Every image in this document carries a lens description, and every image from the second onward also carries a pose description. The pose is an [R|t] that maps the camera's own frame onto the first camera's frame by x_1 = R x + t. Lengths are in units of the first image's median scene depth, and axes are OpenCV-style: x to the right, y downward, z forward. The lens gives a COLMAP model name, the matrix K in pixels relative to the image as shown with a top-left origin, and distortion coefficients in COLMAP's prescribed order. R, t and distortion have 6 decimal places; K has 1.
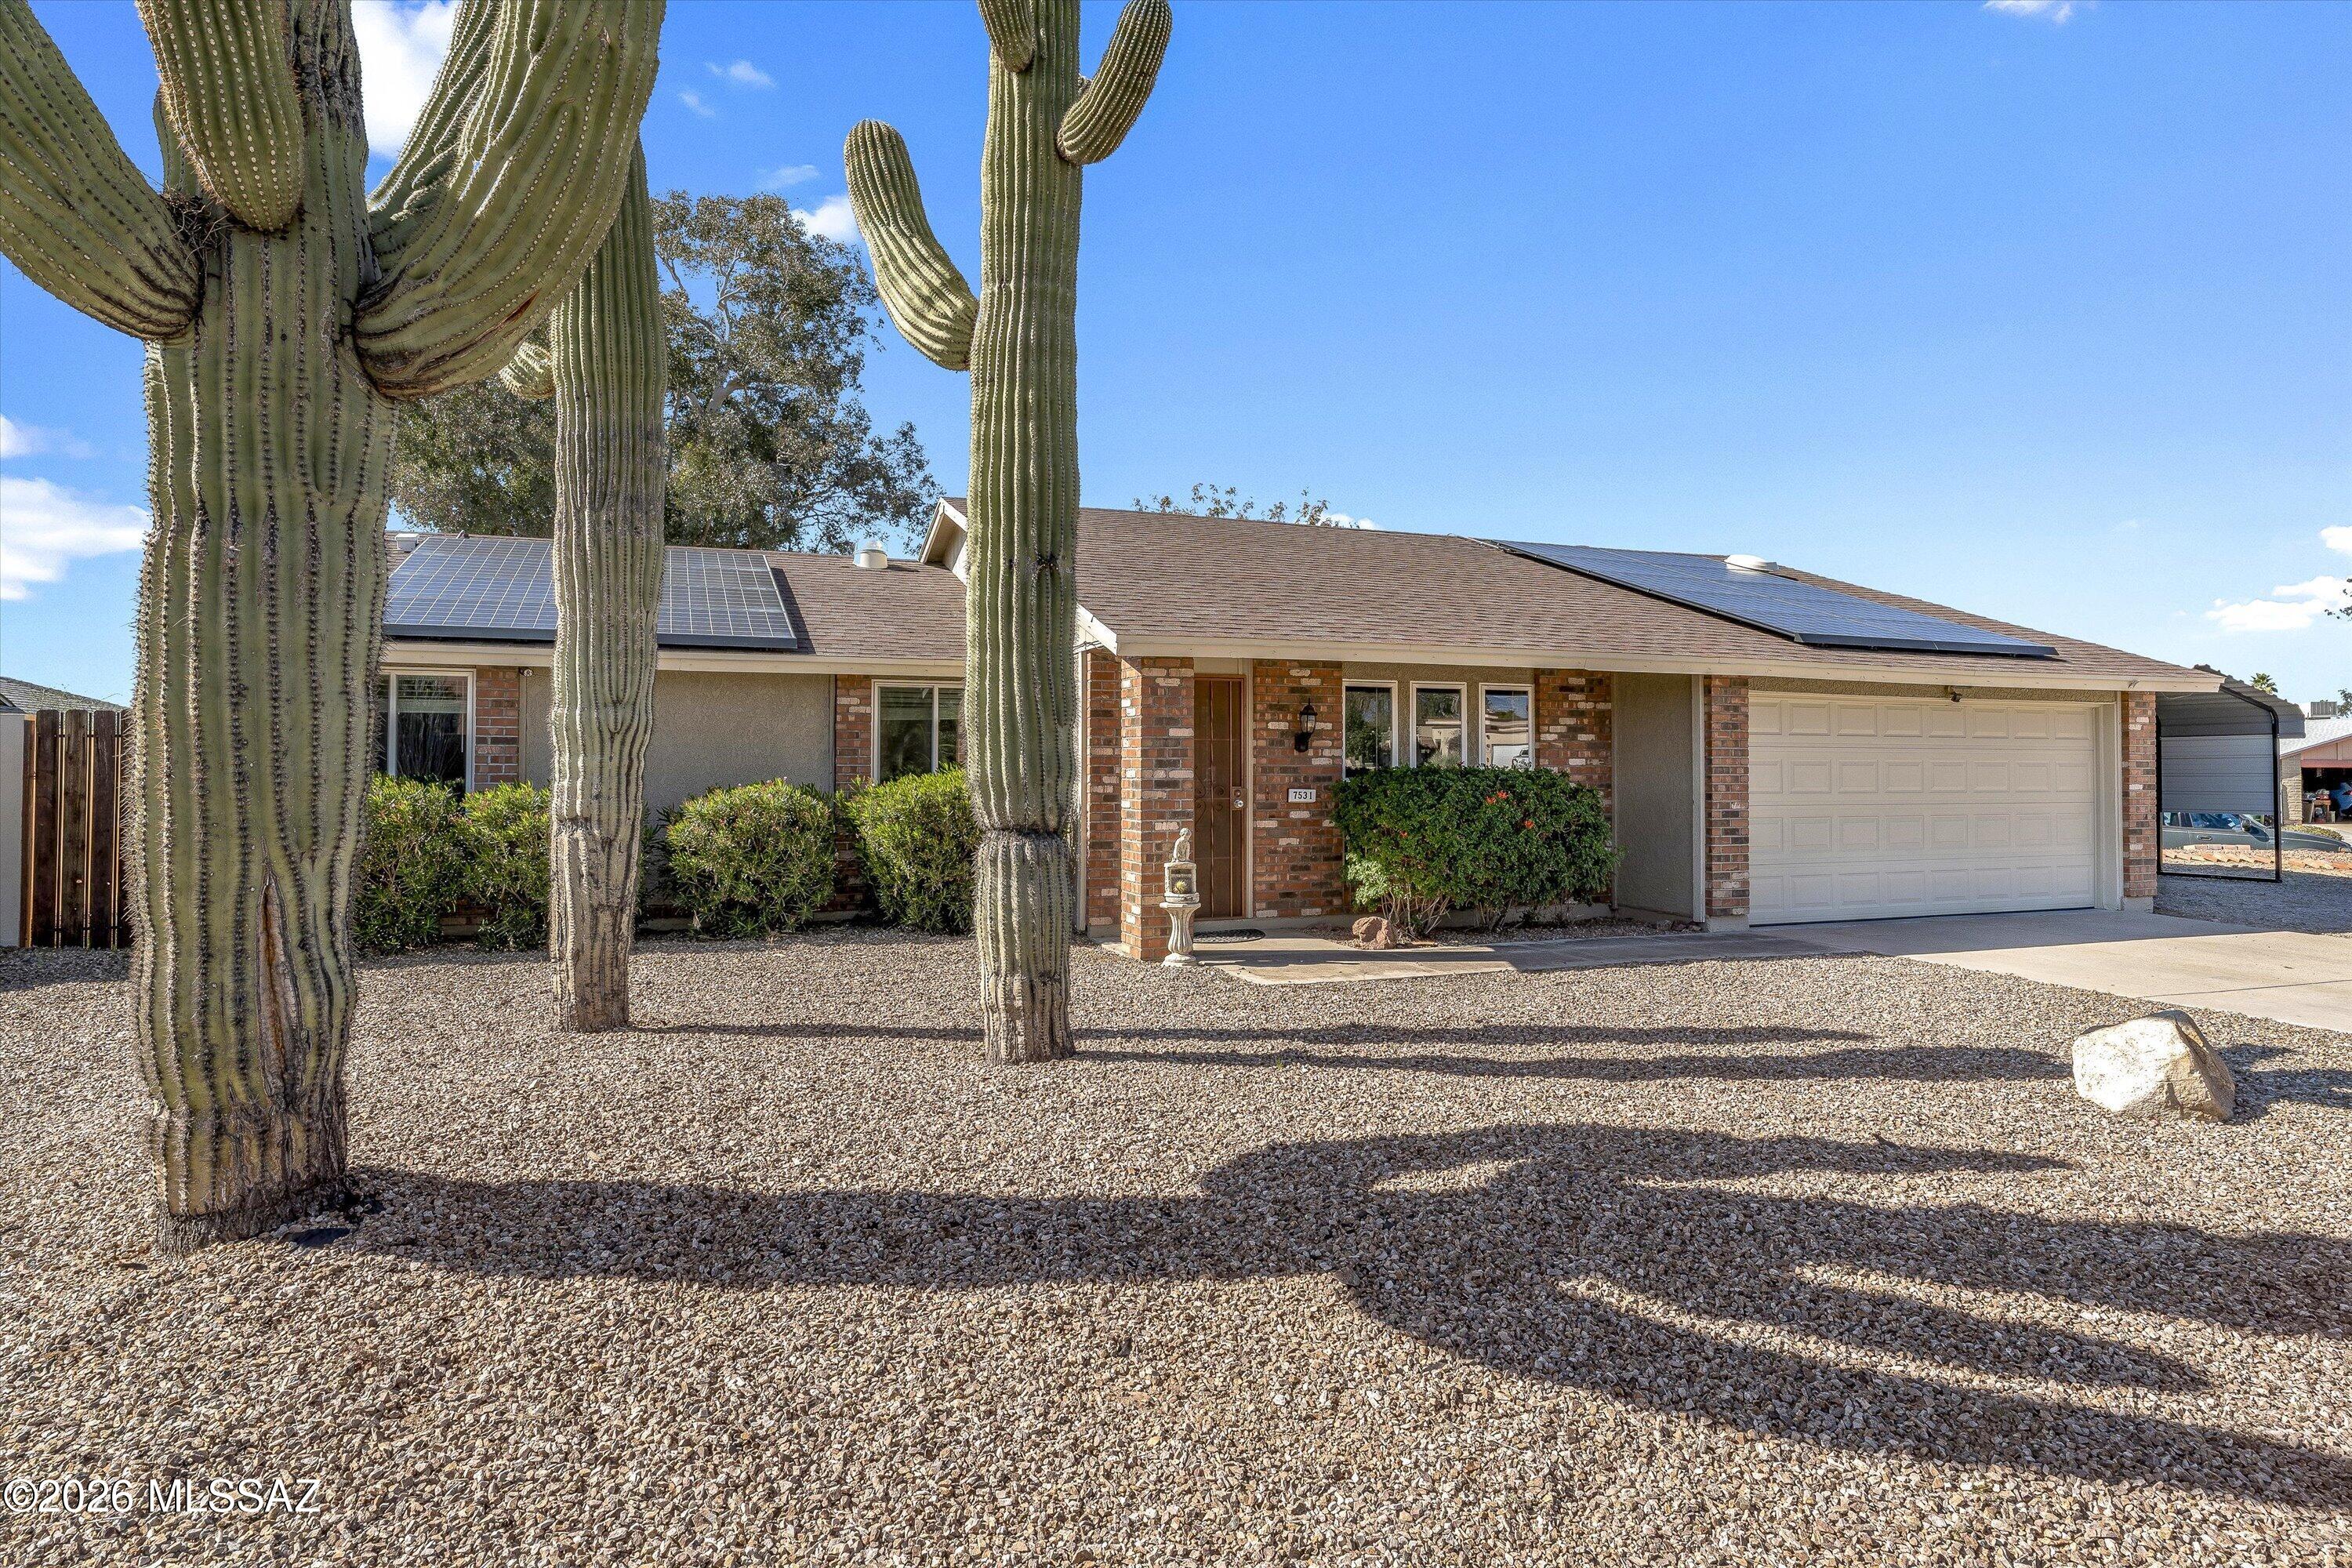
lens RADIAL K [[1319.8, 0, 1163.1], [0, 1319.8, 733.9], [0, 0, 1]] dist [-0.004264, -0.000170]
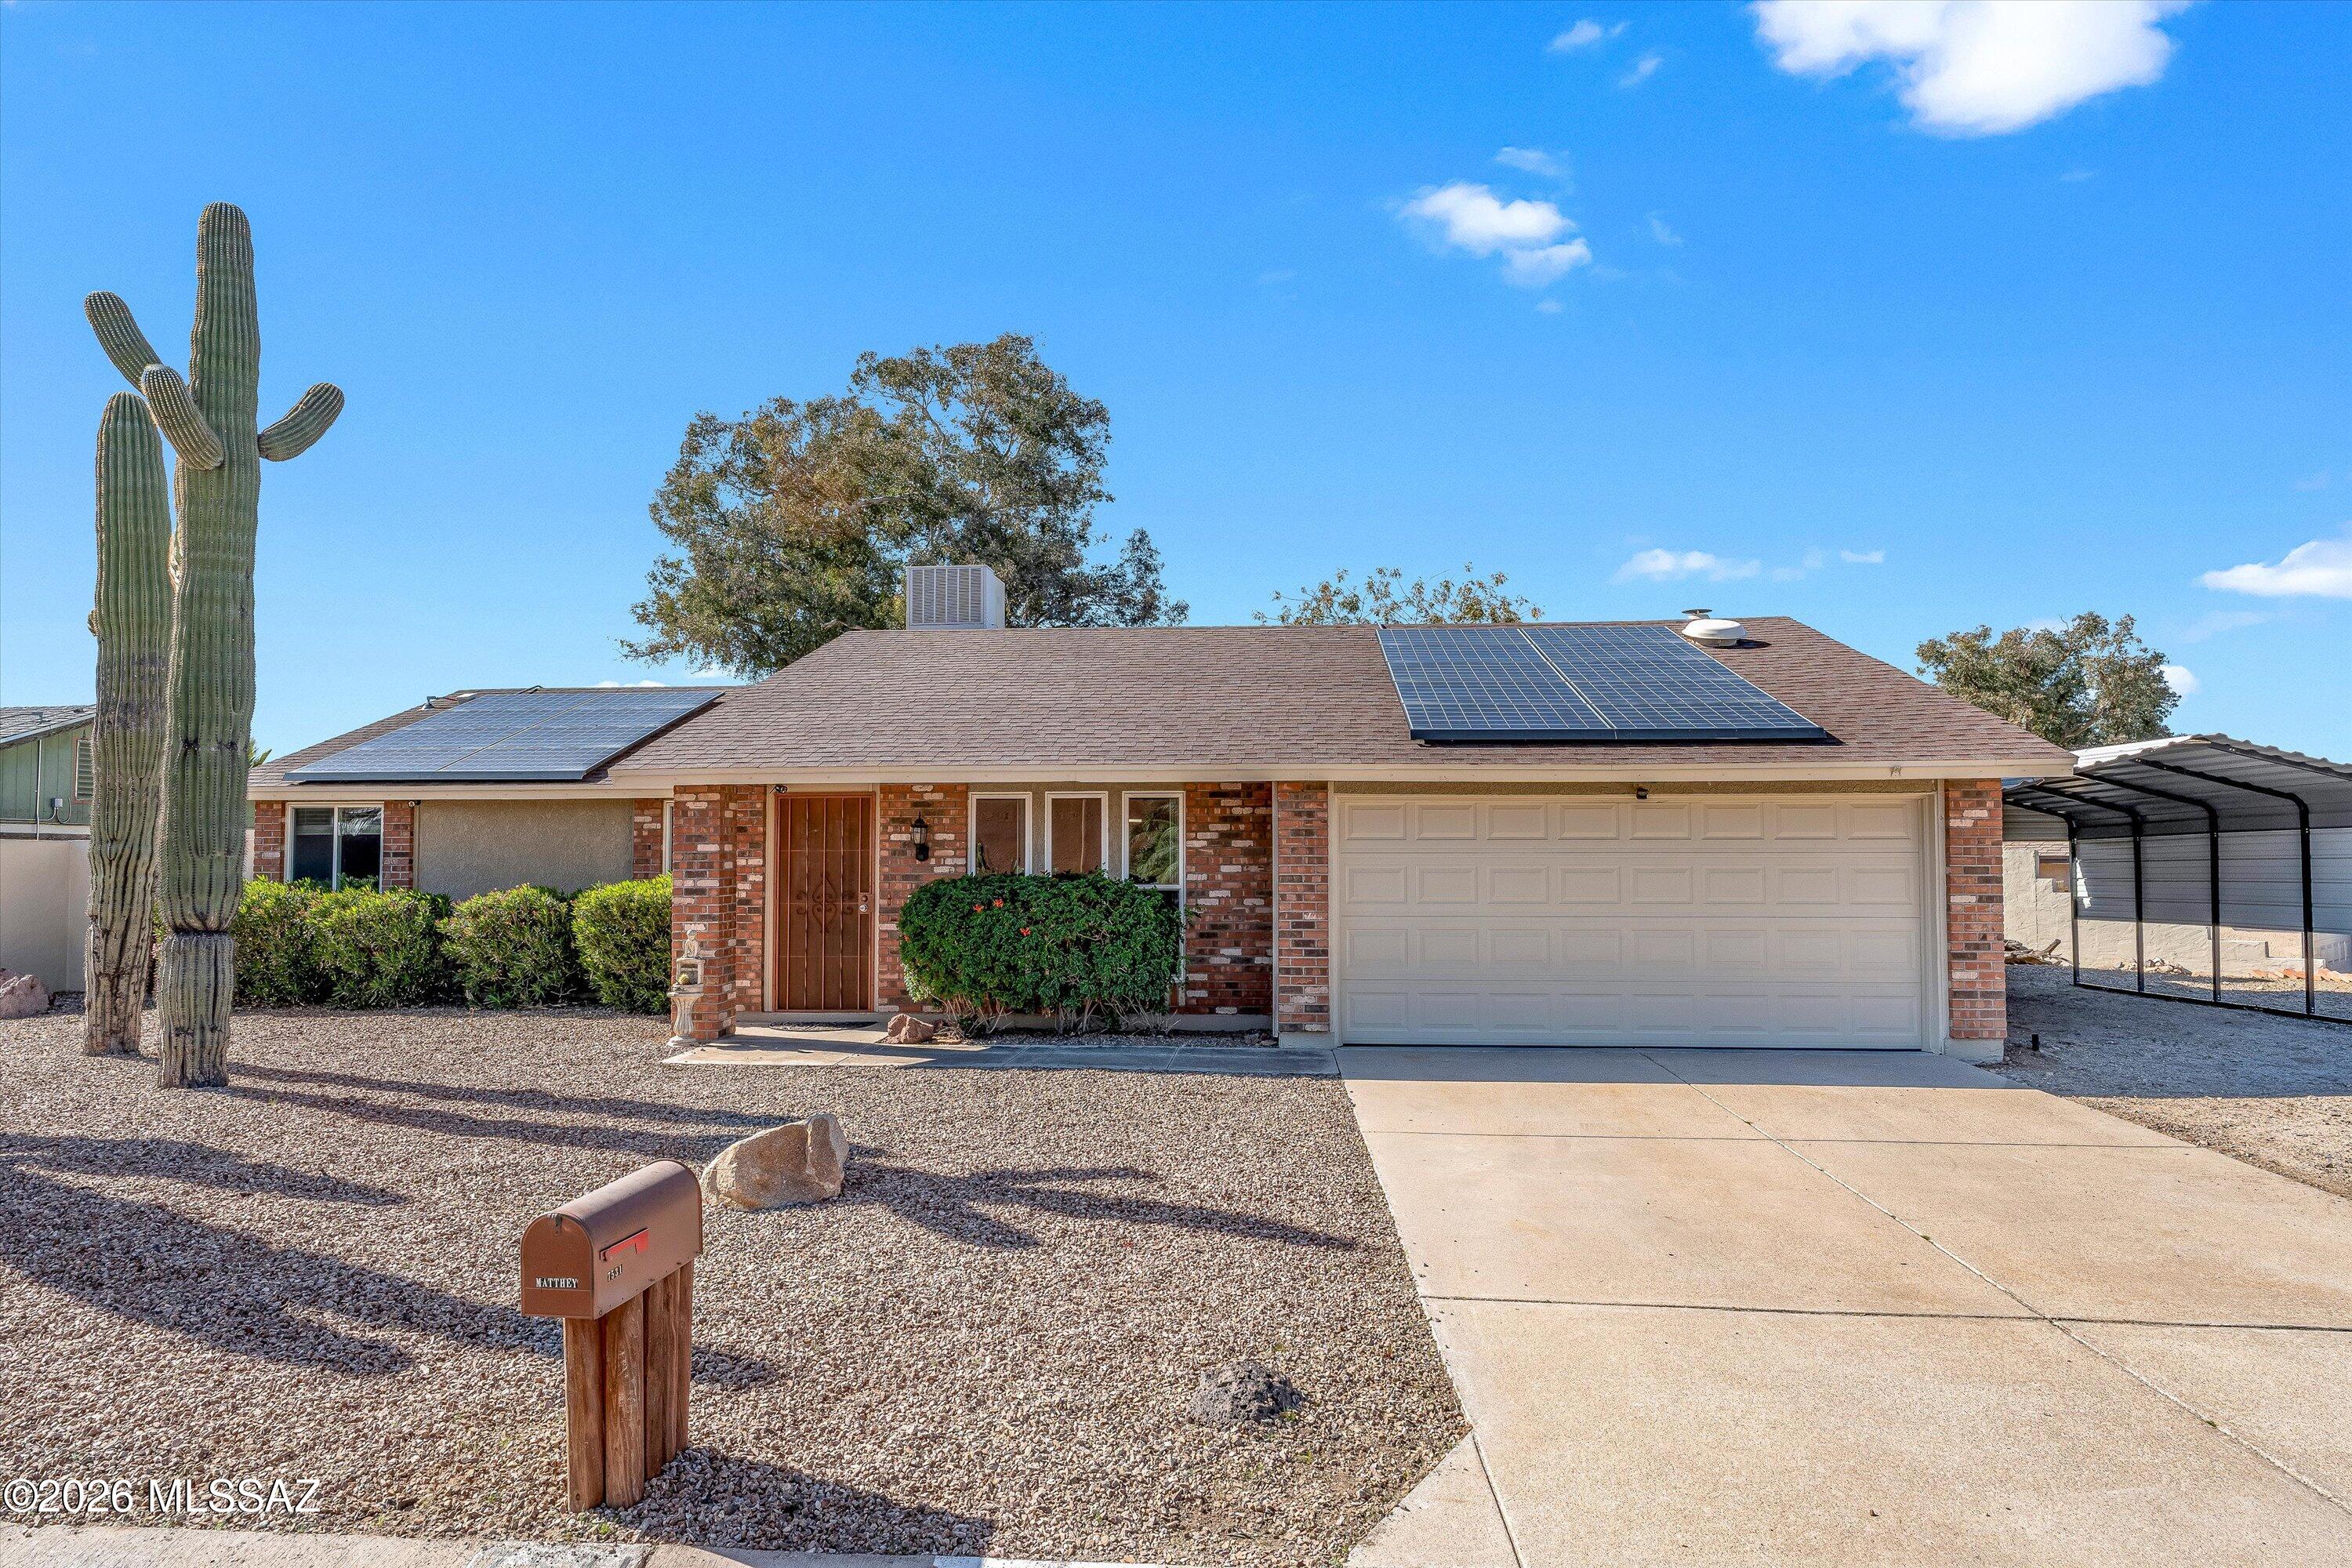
lens RADIAL K [[1433.1, 0, 1144.3], [0, 1433.1, 783.1], [0, 0, 1]] dist [-0.000565, 0.001536]
pose [[0.900593, -0.026092, -0.433880, 0.785658], [0.014854, 0.999461, -0.029273, -0.013288], [0.434410, 0.019918, 0.900495, 0.013318]]
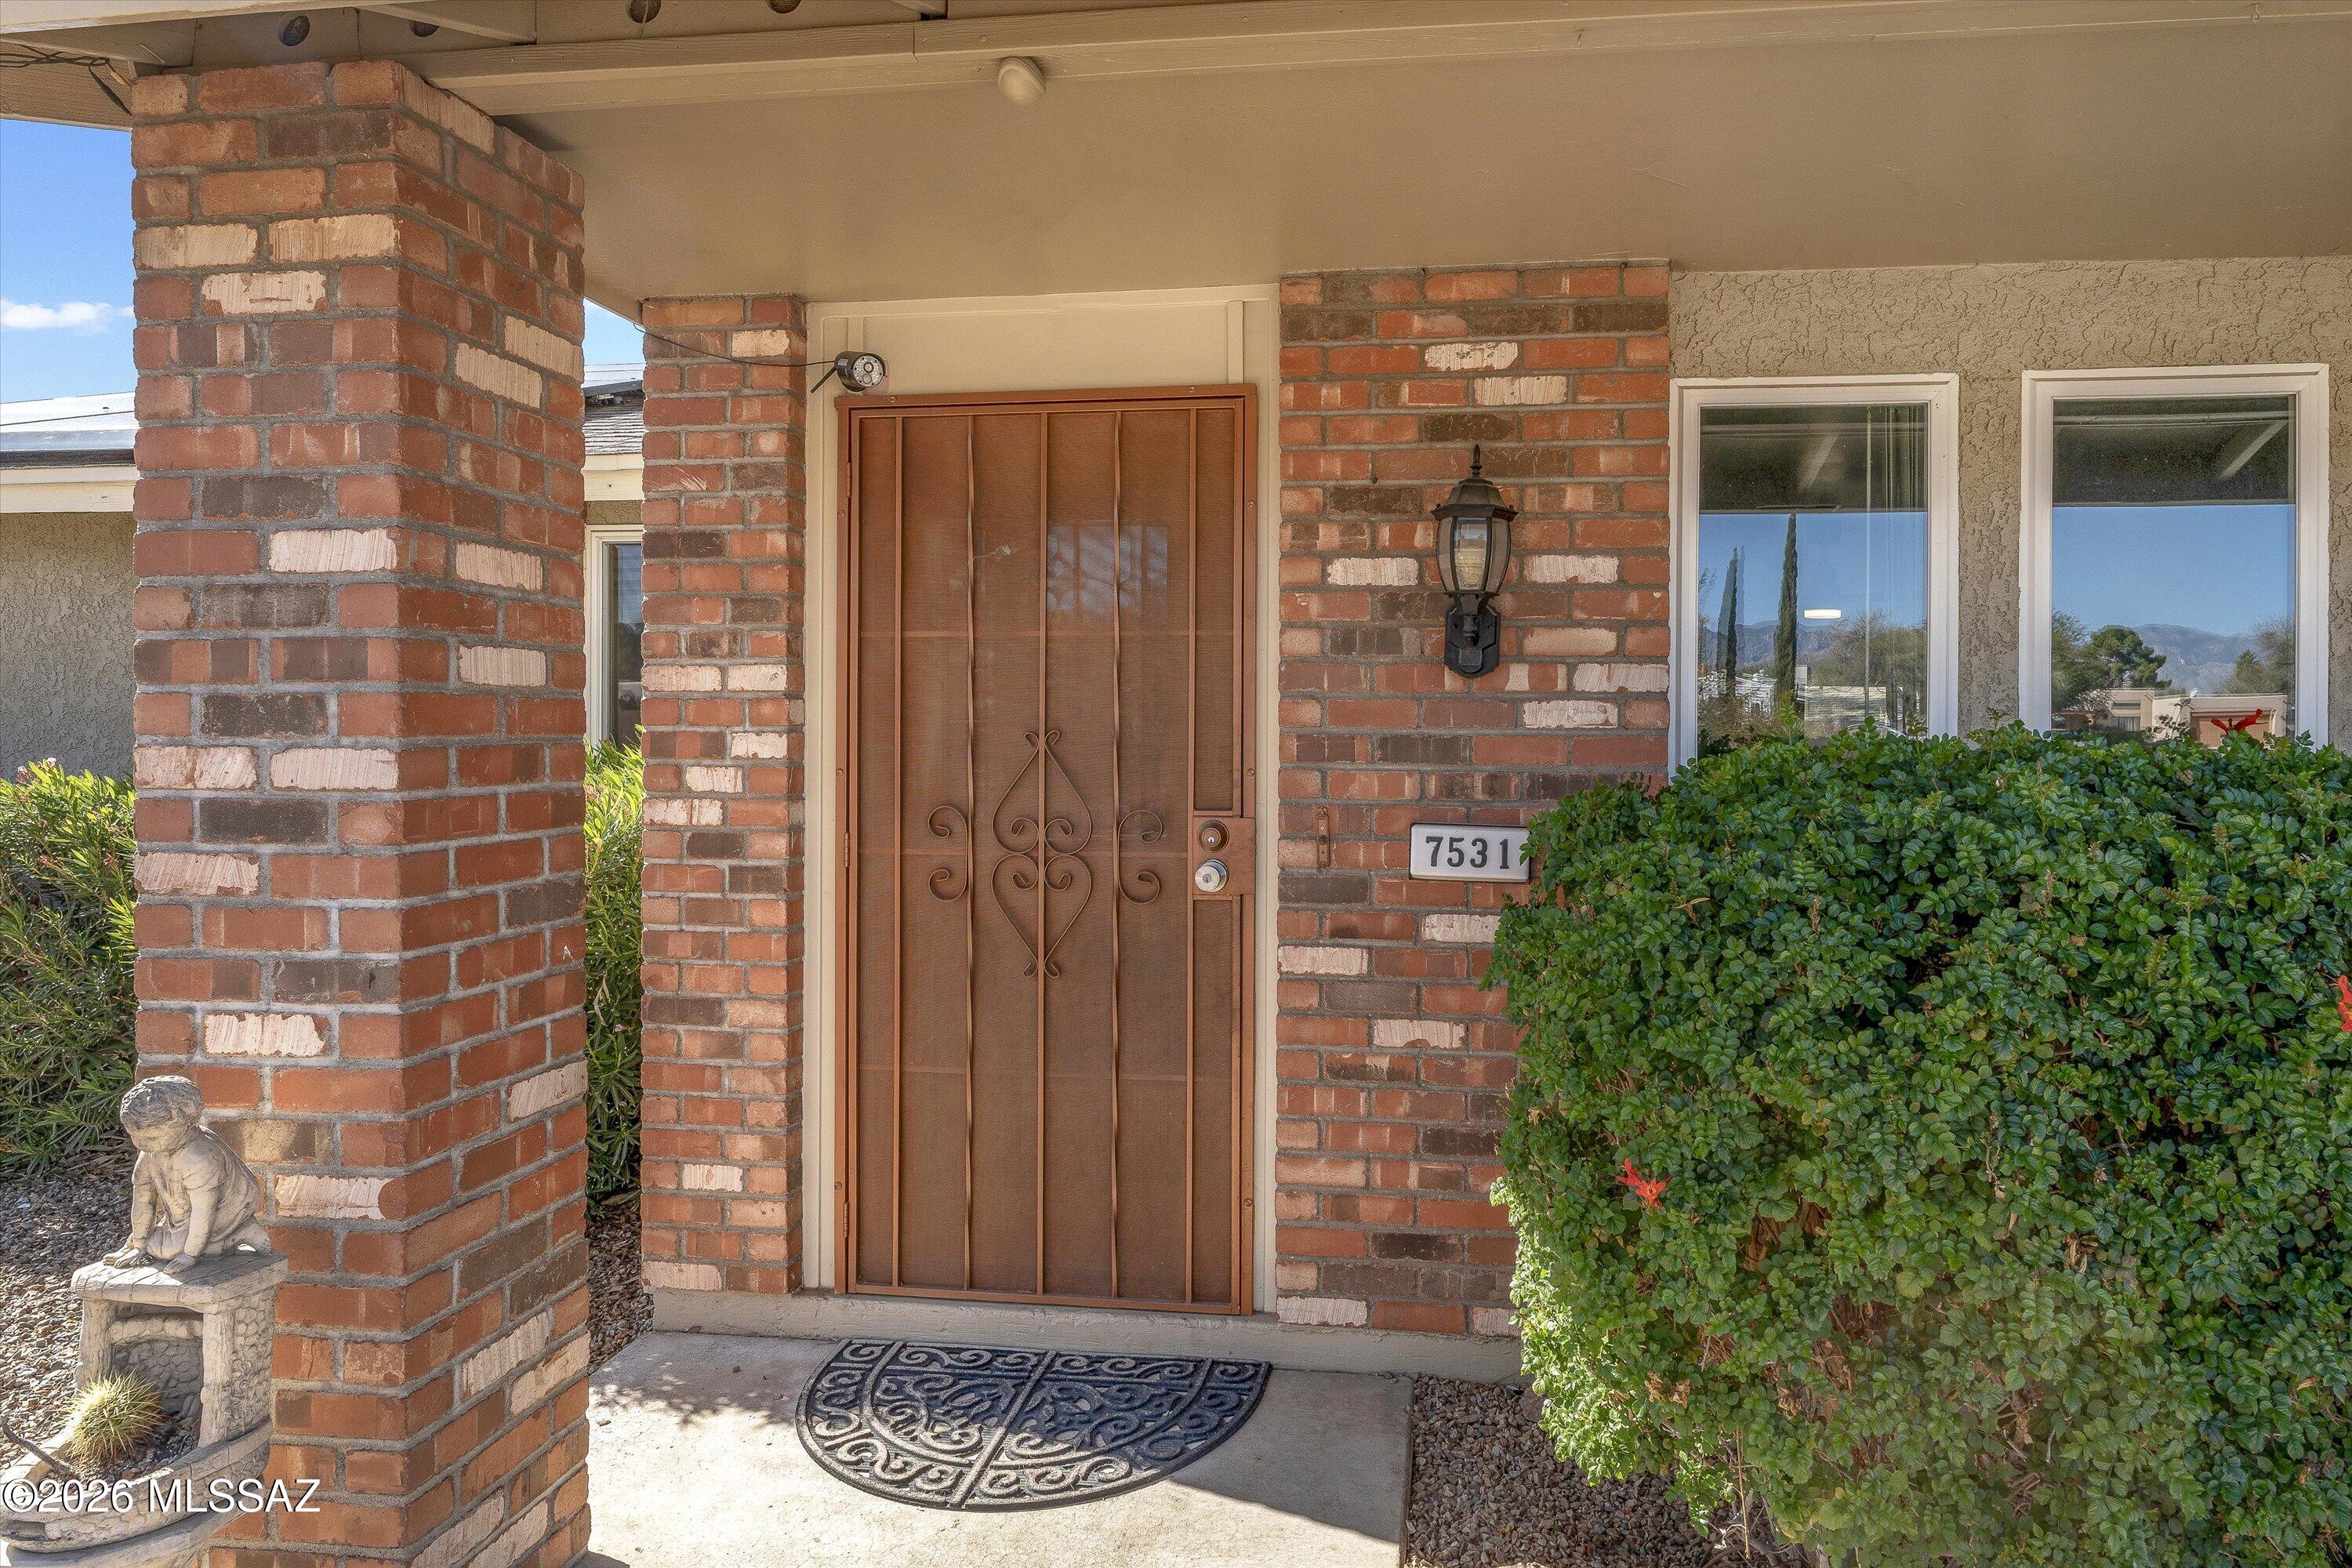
lens RADIAL K [[1387.1, 0, 1304.5], [0, 1387.1, 743.8], [0, 0, 1]] dist [-0.004046, -0.000413]
pose [[0.884617, 0.005256, -0.466289, 0.198301], [0.007954, 0.999621, 0.026358, 0.019237], [0.466251, -0.027025, 0.884240, 0.756744]]
